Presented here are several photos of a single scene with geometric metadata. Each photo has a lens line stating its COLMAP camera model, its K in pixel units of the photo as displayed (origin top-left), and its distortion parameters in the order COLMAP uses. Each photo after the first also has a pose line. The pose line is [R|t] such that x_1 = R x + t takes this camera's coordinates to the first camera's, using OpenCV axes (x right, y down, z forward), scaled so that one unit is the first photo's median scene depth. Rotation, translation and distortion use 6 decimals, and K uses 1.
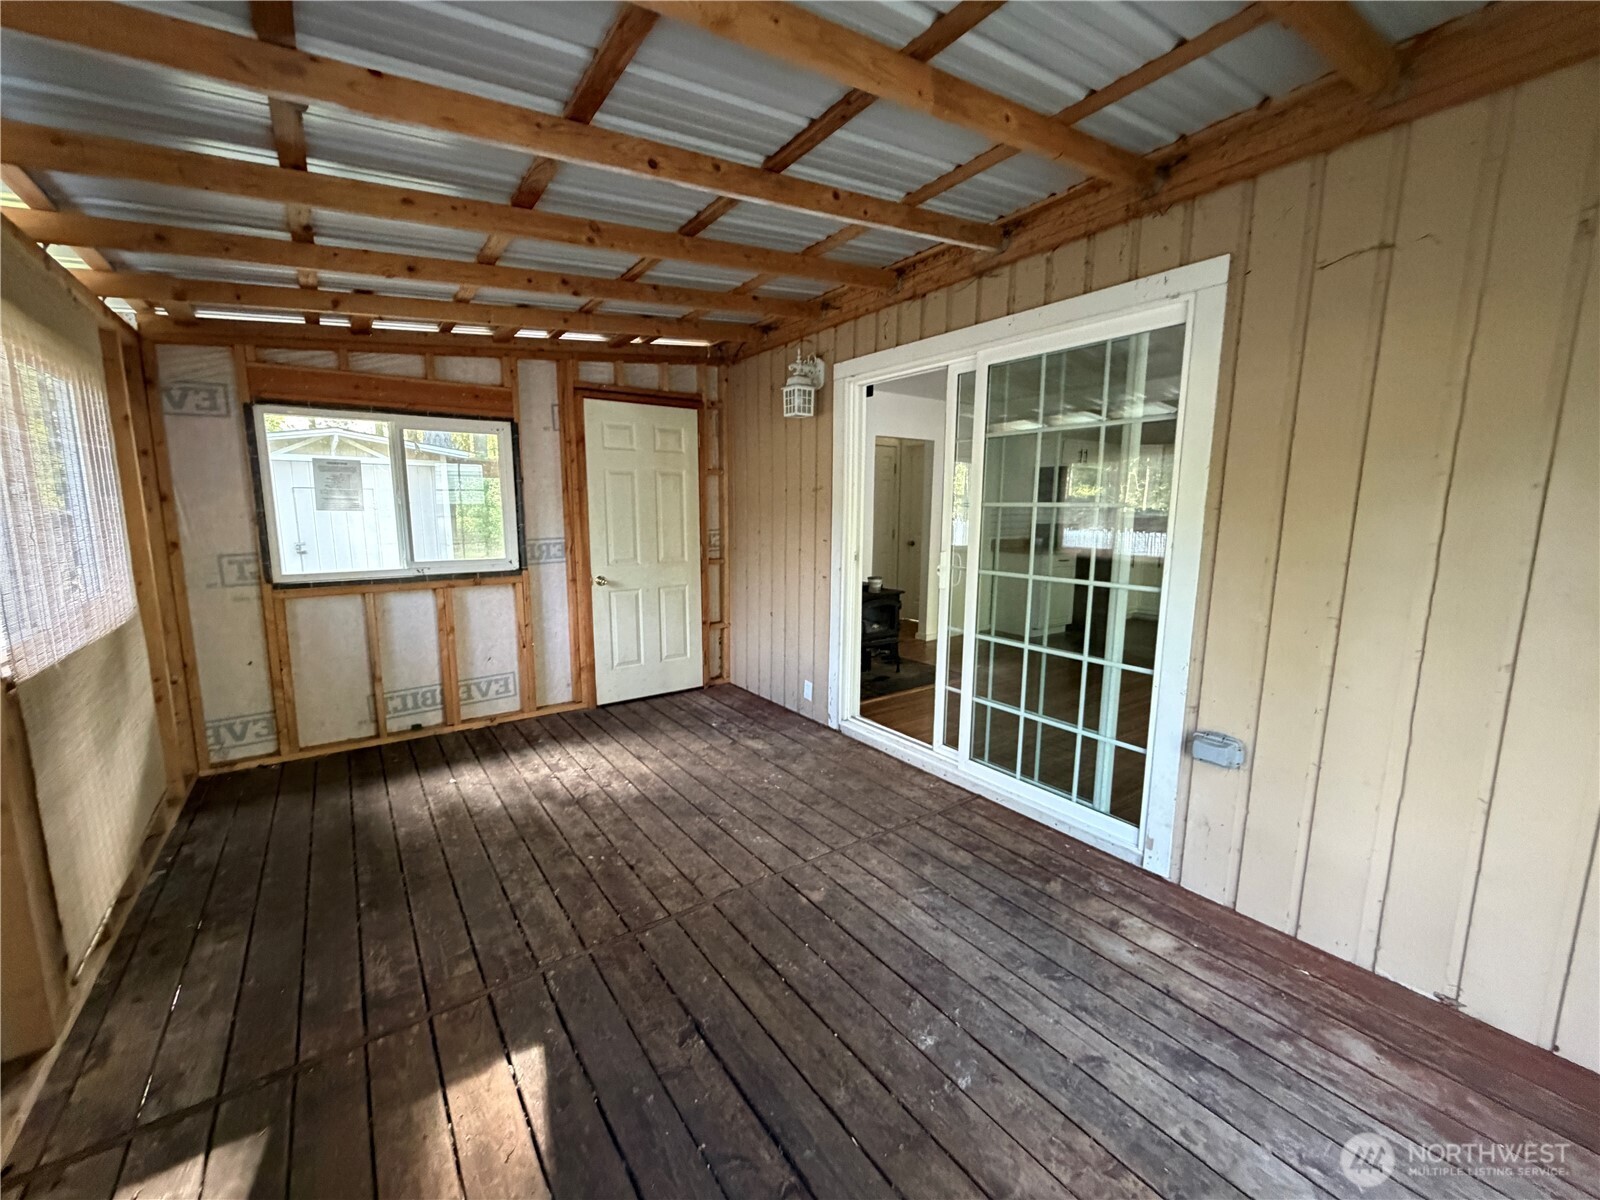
lens RADIAL K [[640.5, 0, 792.7], [0, 640.5, 596.4], [0, 0, 1]] dist [-0.000531, 0.000648]
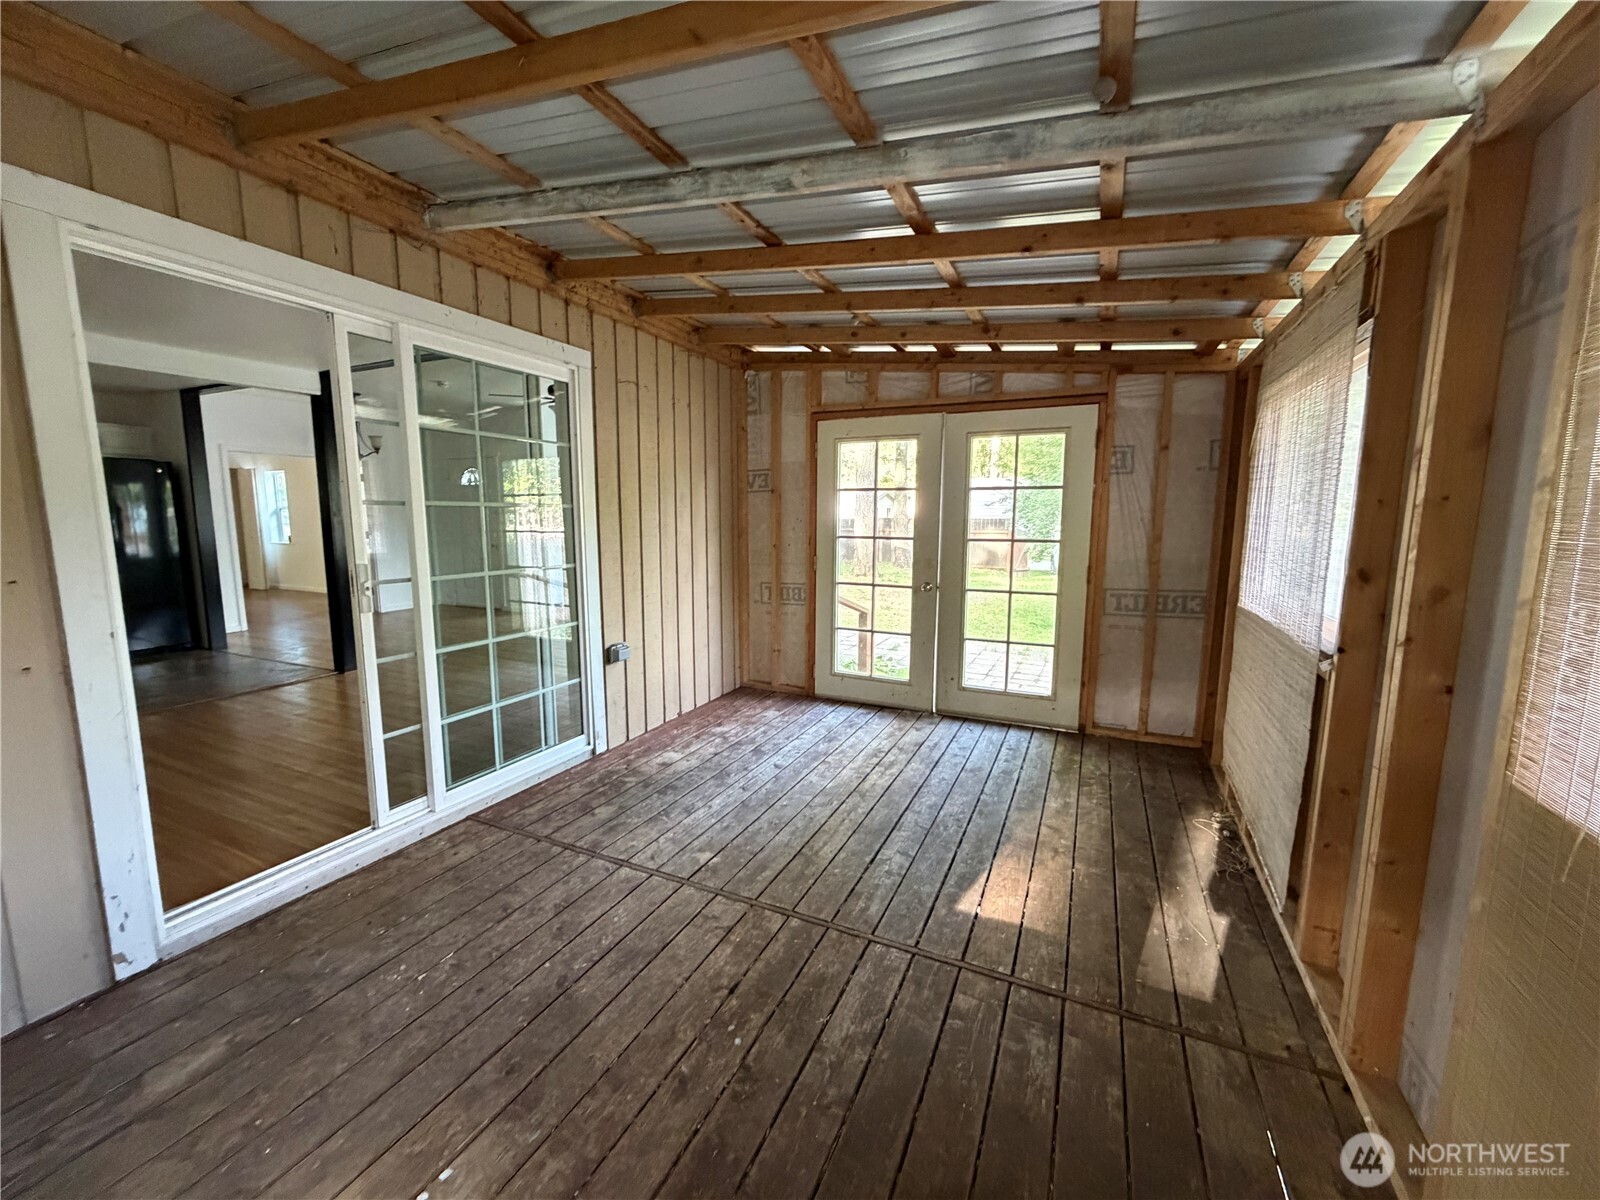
lens RADIAL K [[640.5, 0, 793.5], [0, 640.5, 604.0], [0, 0, 1]] dist [-0.000531, 0.000648]
pose [[-0.488962, -0.130265, 0.862524, -0.864644], [0.113695, 0.970835, 0.211076, -0.163127], [-0.864864, 0.201272, -0.459891, 1.179566]]
